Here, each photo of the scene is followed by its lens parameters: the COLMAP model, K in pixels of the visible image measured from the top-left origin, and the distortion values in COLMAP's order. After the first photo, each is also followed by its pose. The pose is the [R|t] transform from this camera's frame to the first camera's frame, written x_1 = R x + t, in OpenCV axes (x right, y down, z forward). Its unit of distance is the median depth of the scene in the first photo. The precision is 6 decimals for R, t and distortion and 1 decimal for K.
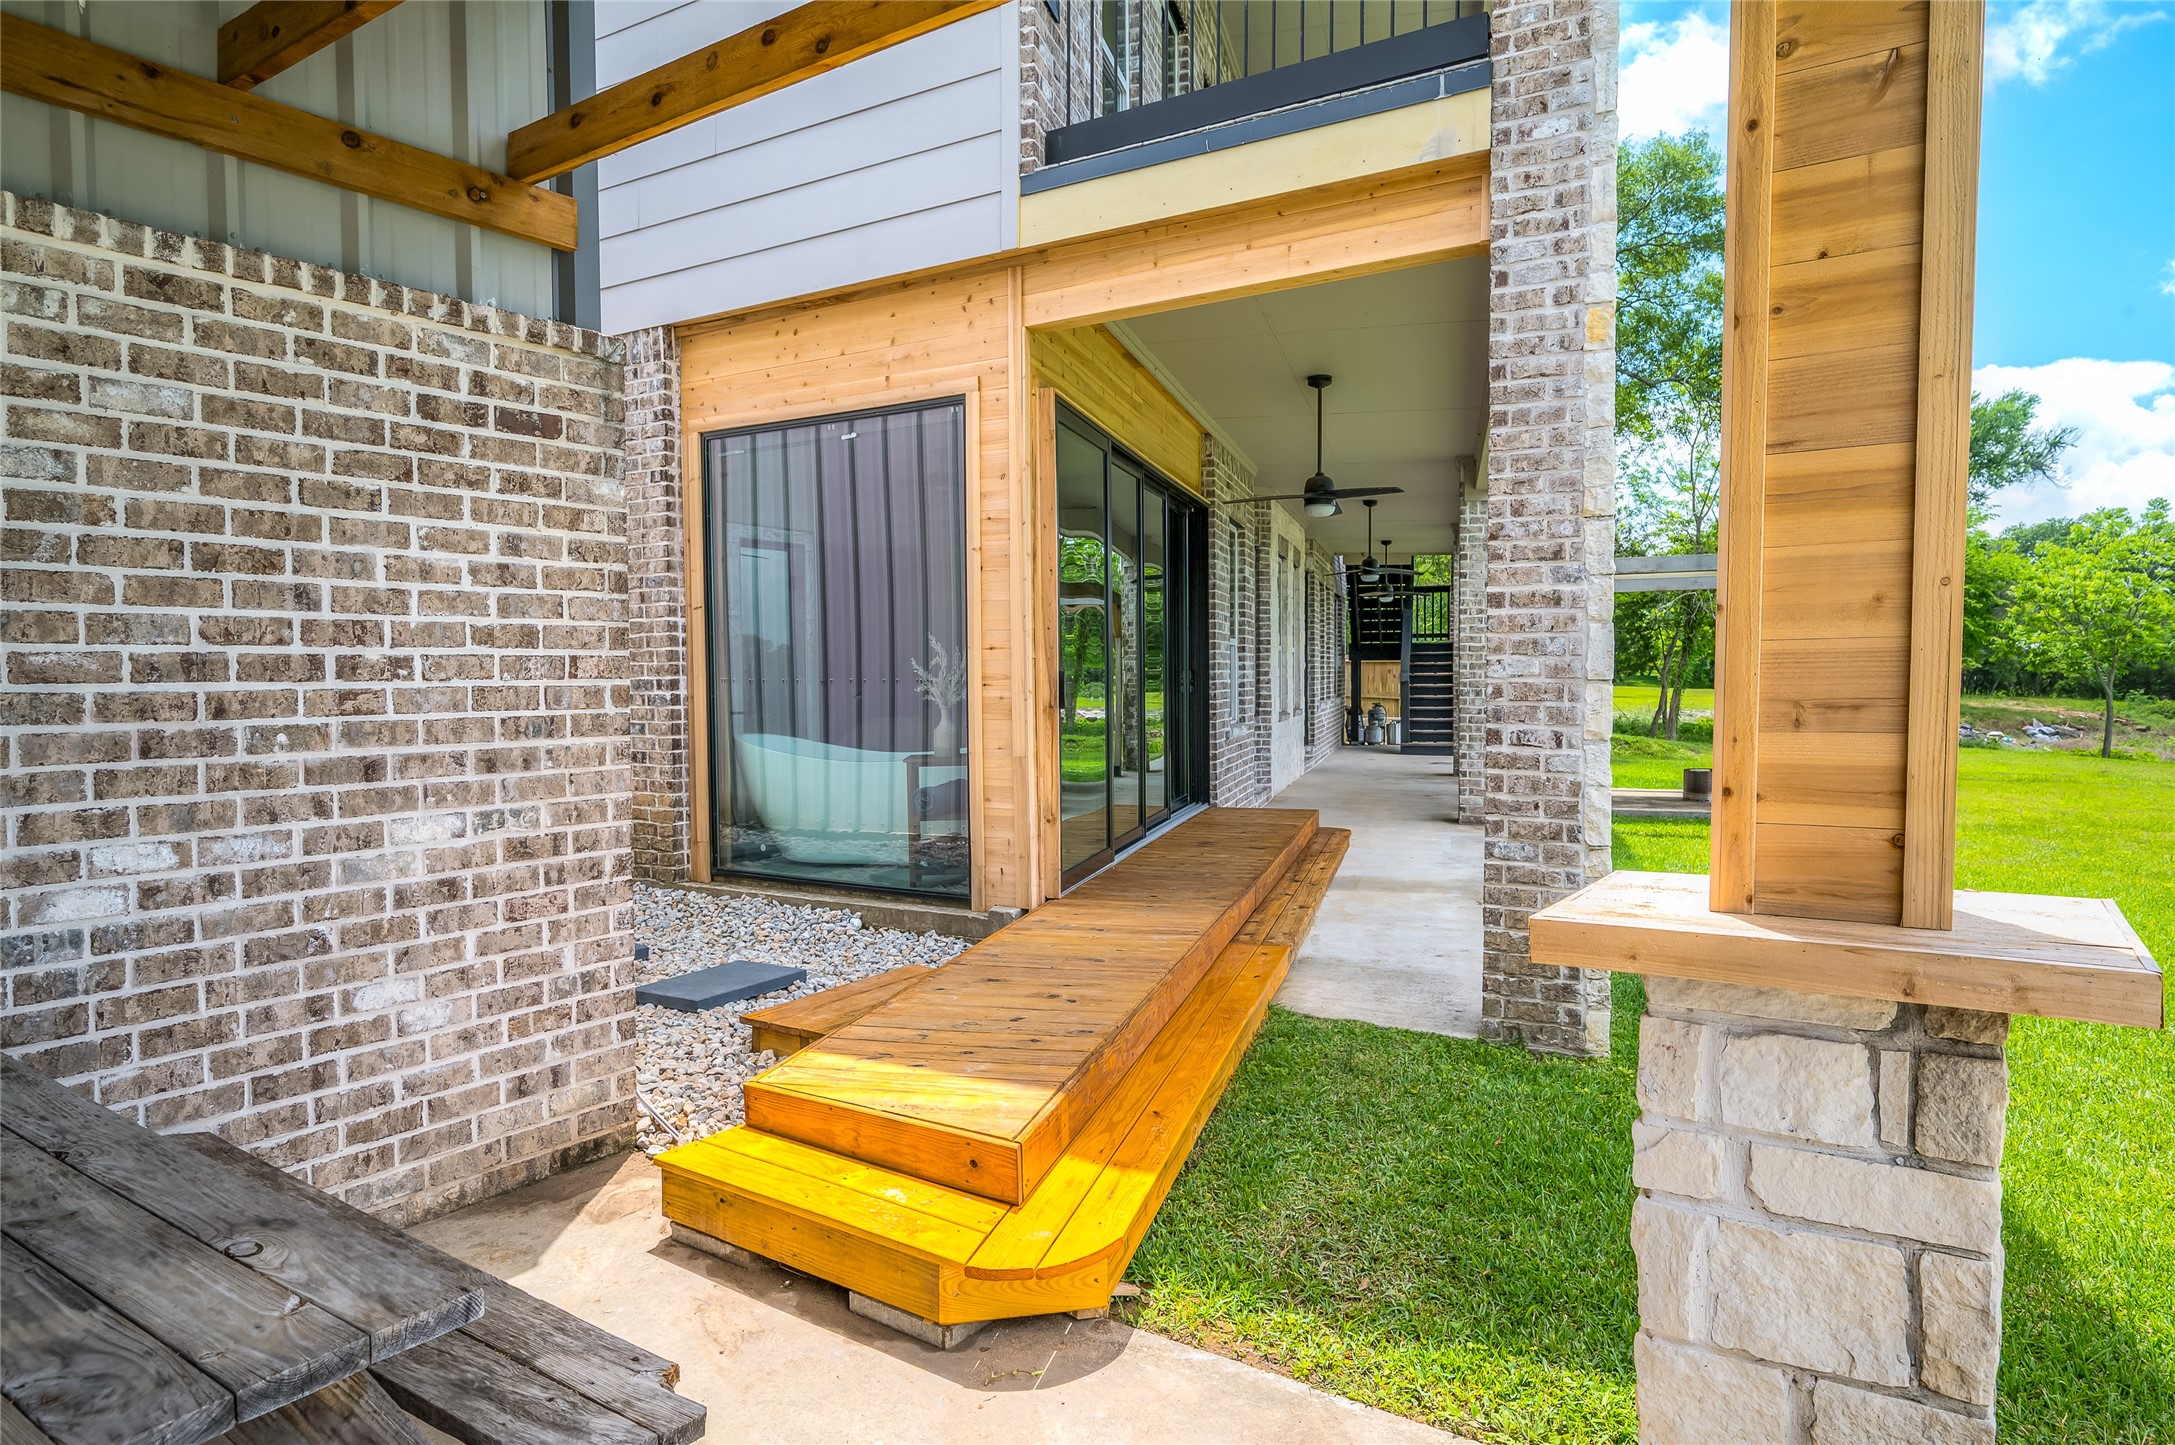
lens RADIAL K [[1288.0, 0, 1087.5], [0, 1288.0, 722.5], [0, 0, 1]] dist [0.001541, 0.000438]
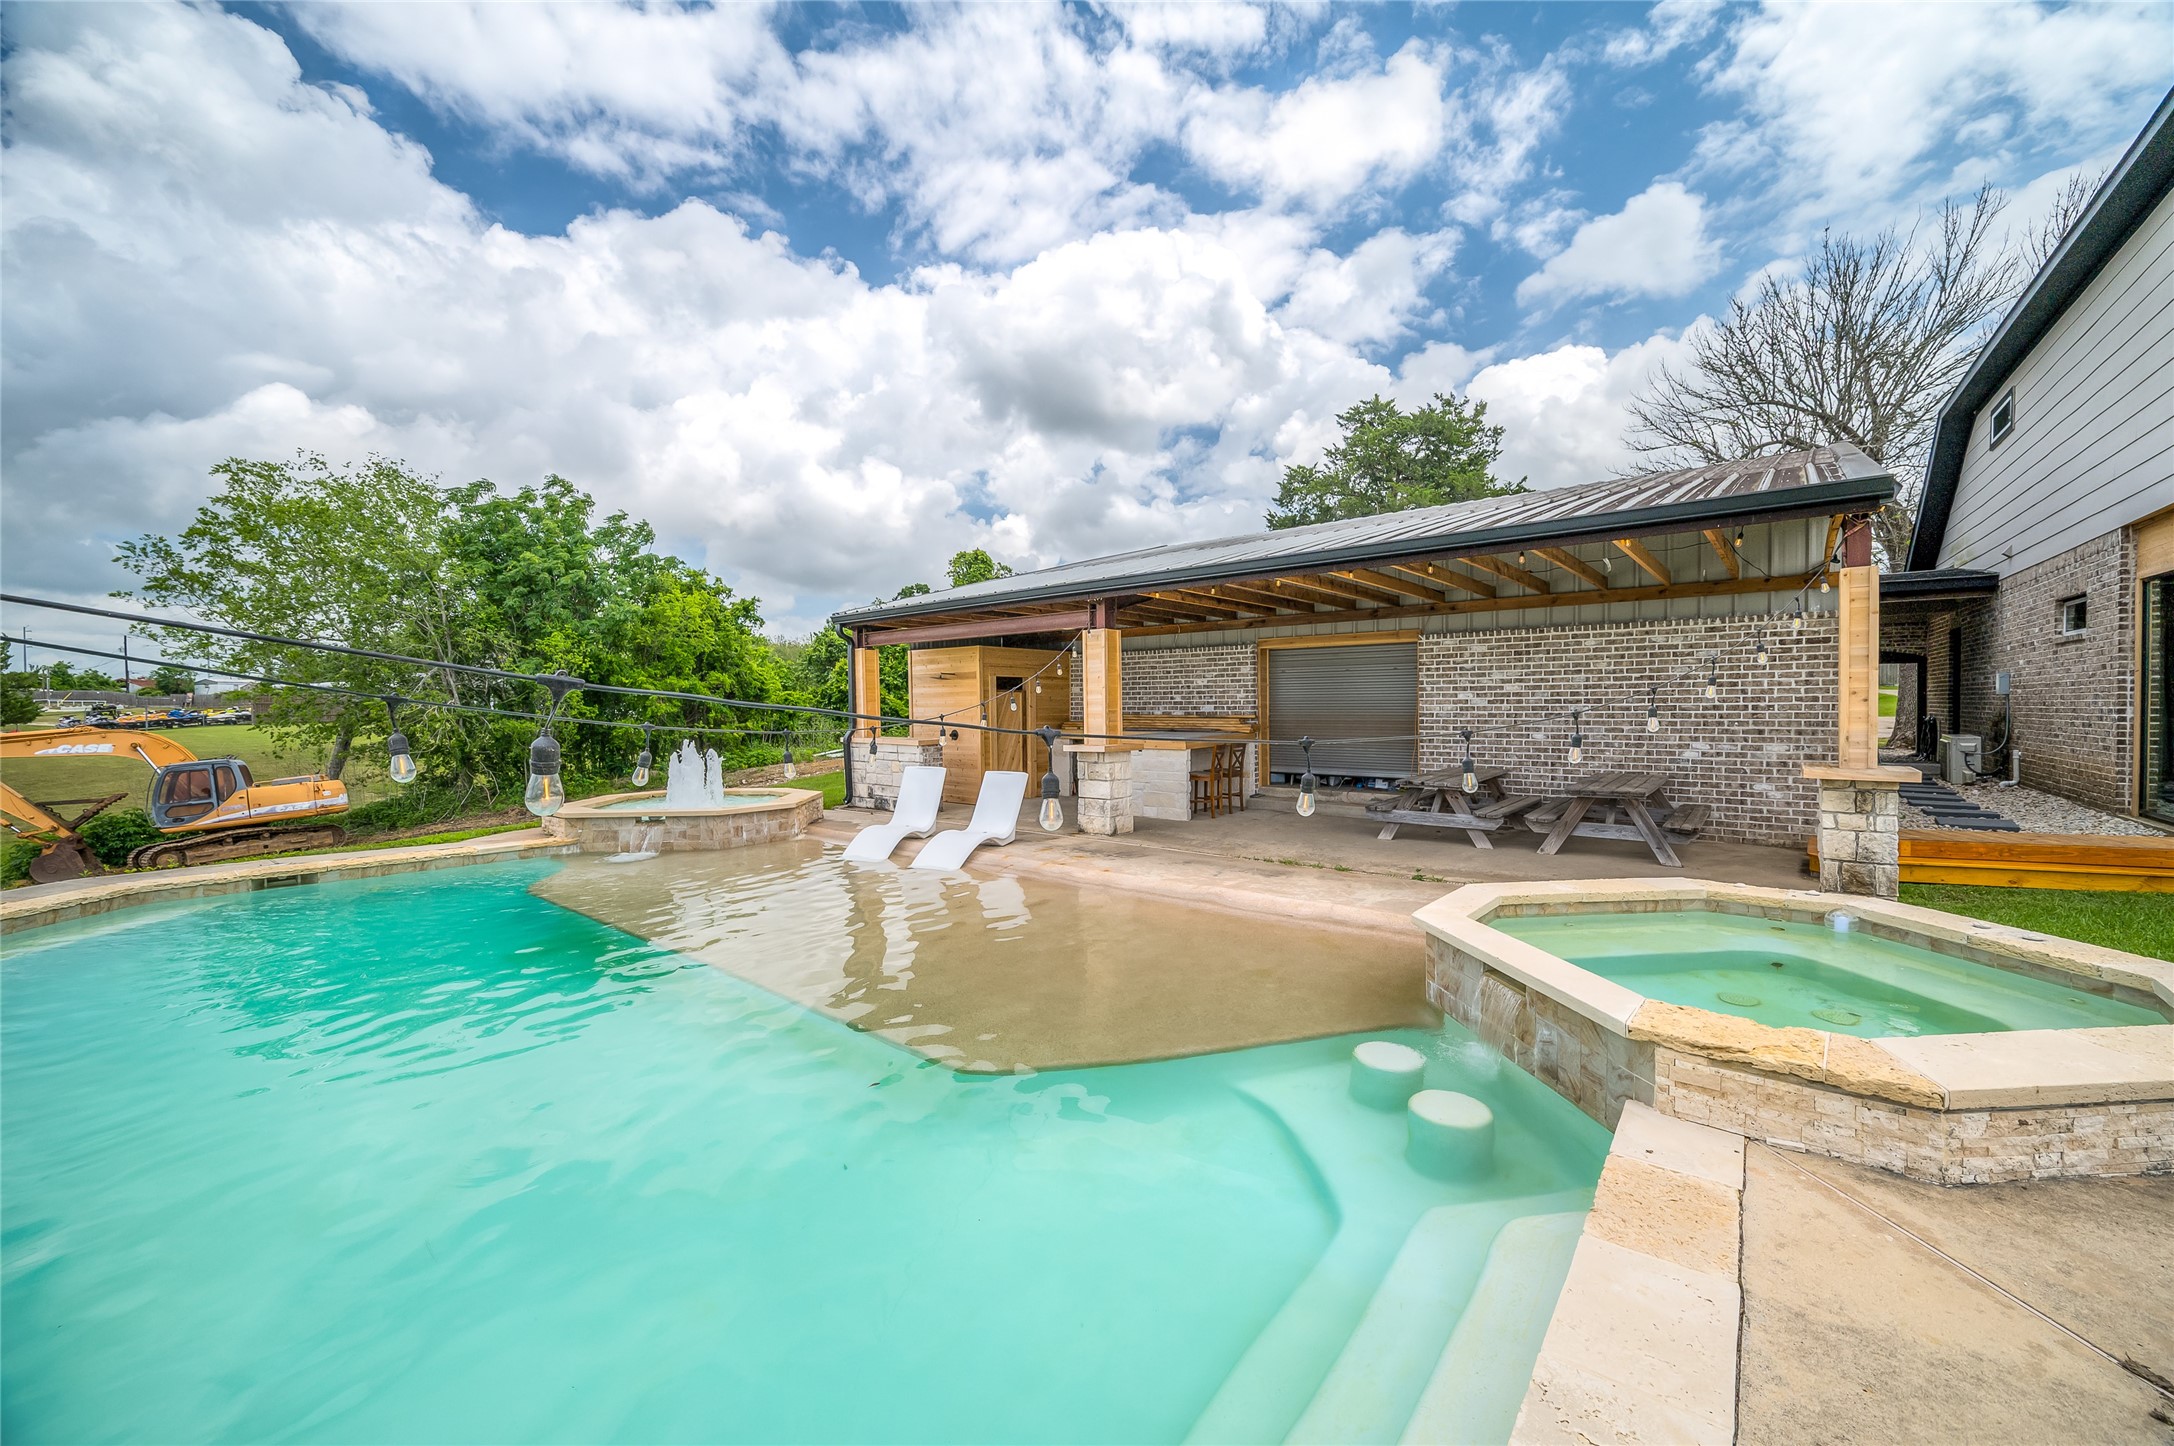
lens RADIAL K [[842.3, 0, 1087.0], [0, 842.3, 723.0], [0, 0, 1]] dist [-0.000253, 0.000112]
pose [[-0.110899, 0.029606, -0.993391, 2.330002], [-0.028167, 0.999061, 0.032919, -0.020628], [0.993432, 0.031632, -0.109961, -0.843051]]
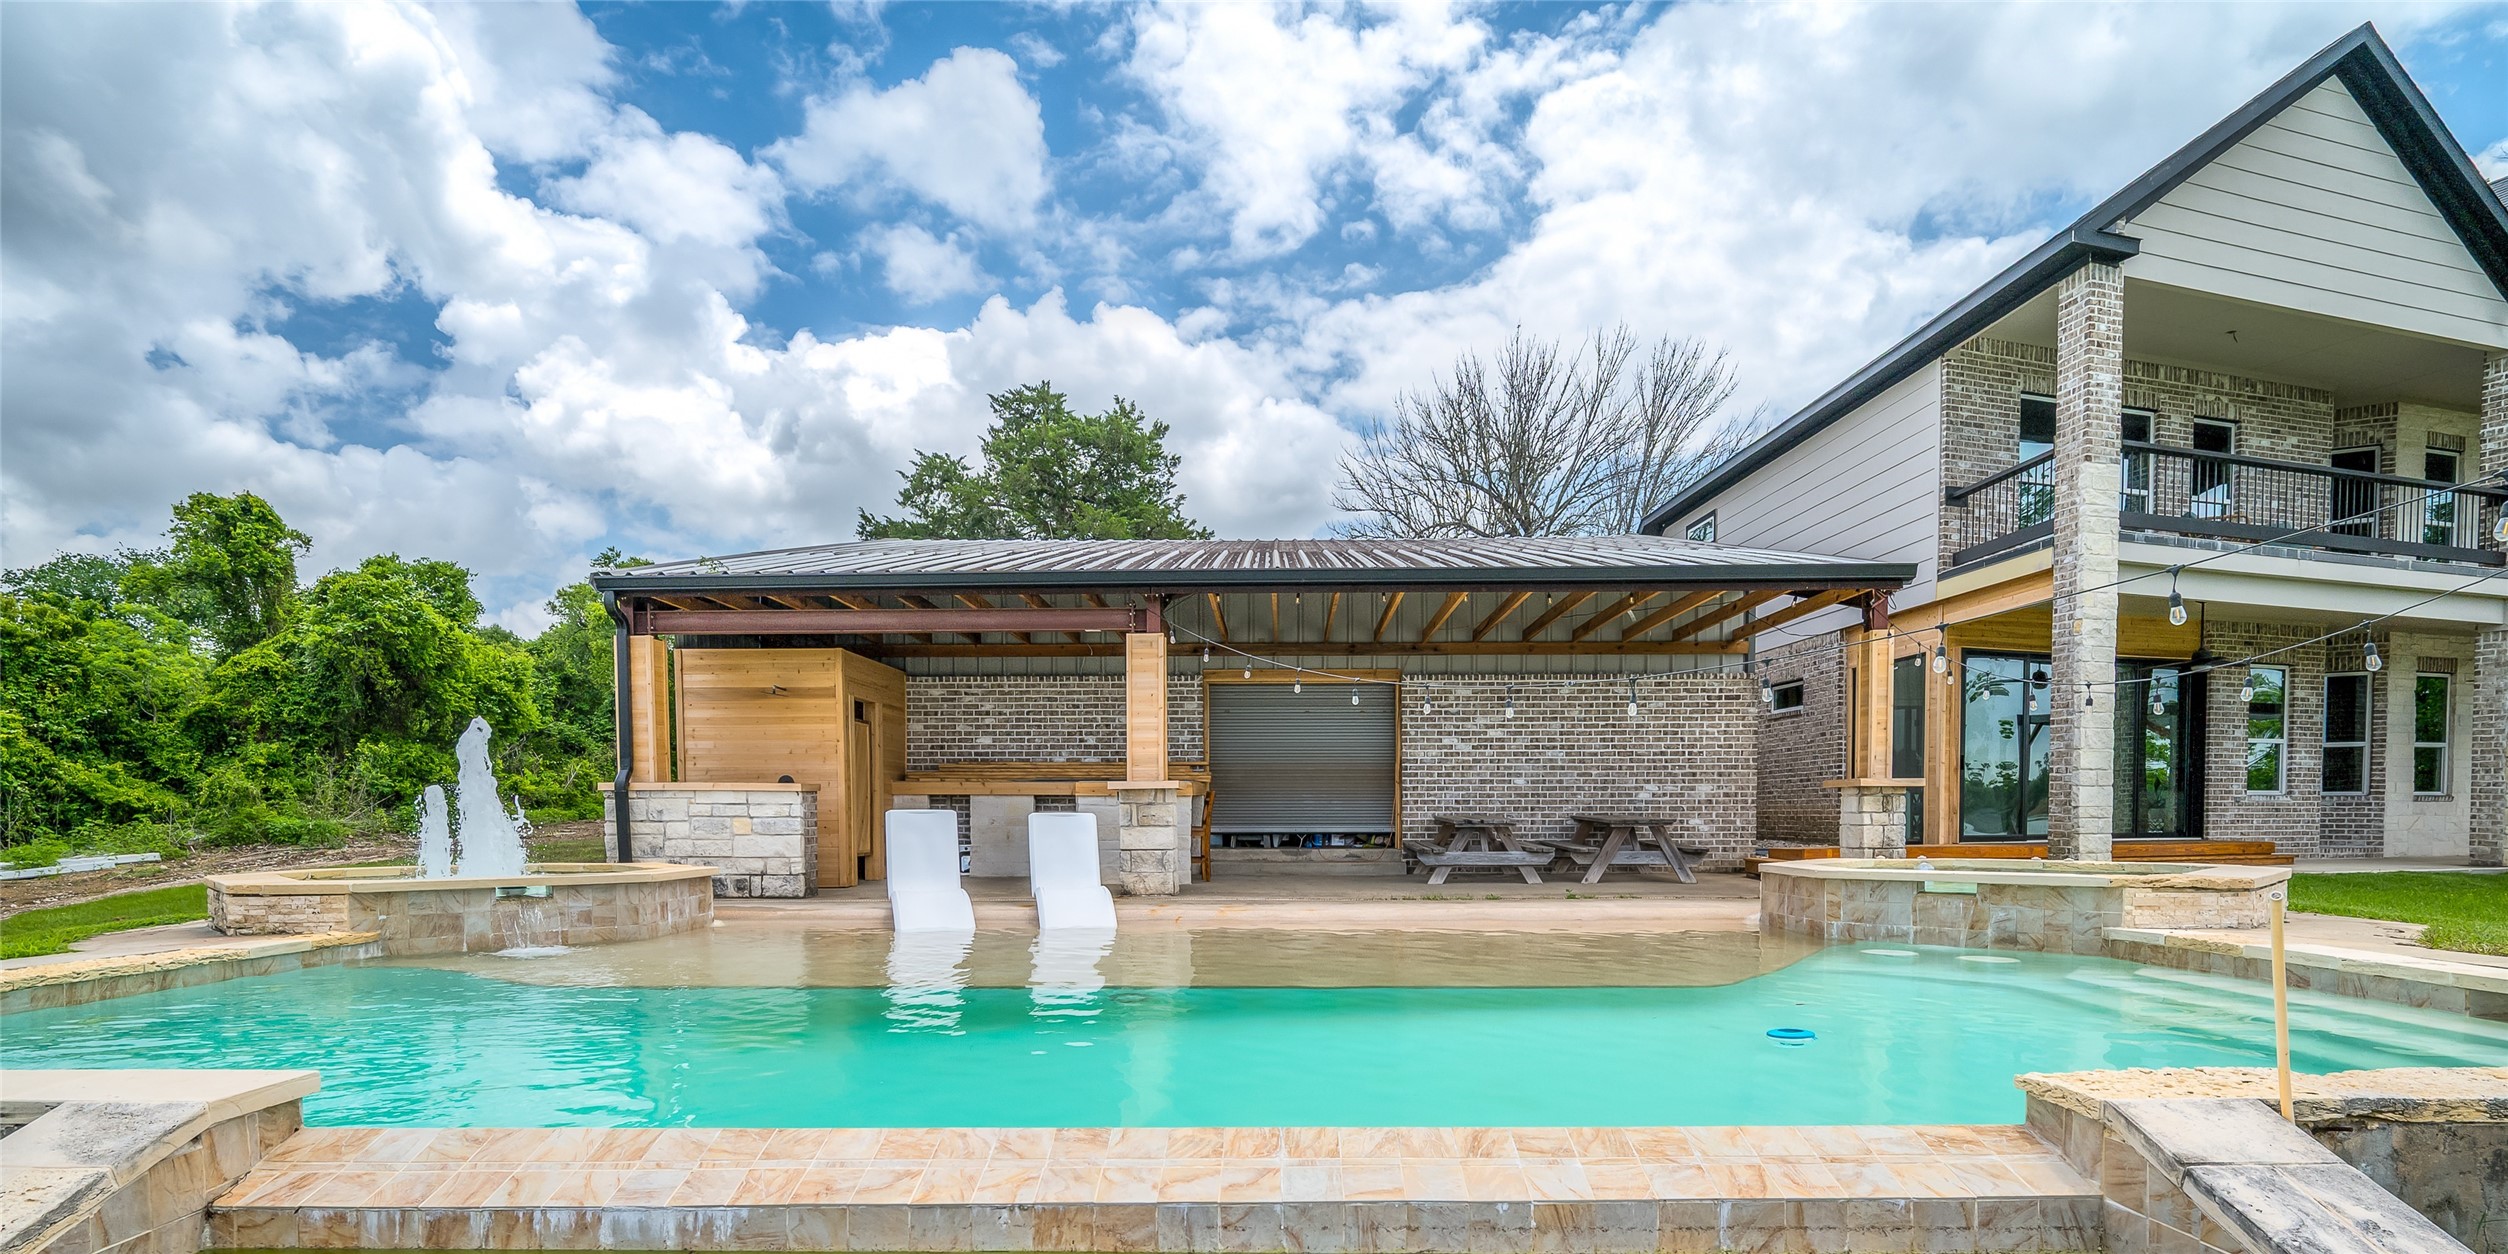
lens RADIAL K [[1207.8, 0, 1251.6], [0, 1207.8, 845.0], [0, 0, 1]] dist [-0.002426, -0.000093]
pose [[0.525601, 0.033690, -0.850064, 2.376524], [-0.035210, 0.999221, 0.017830, 0.272088], [0.850002, 0.020559, 0.526378, -2.728221]]
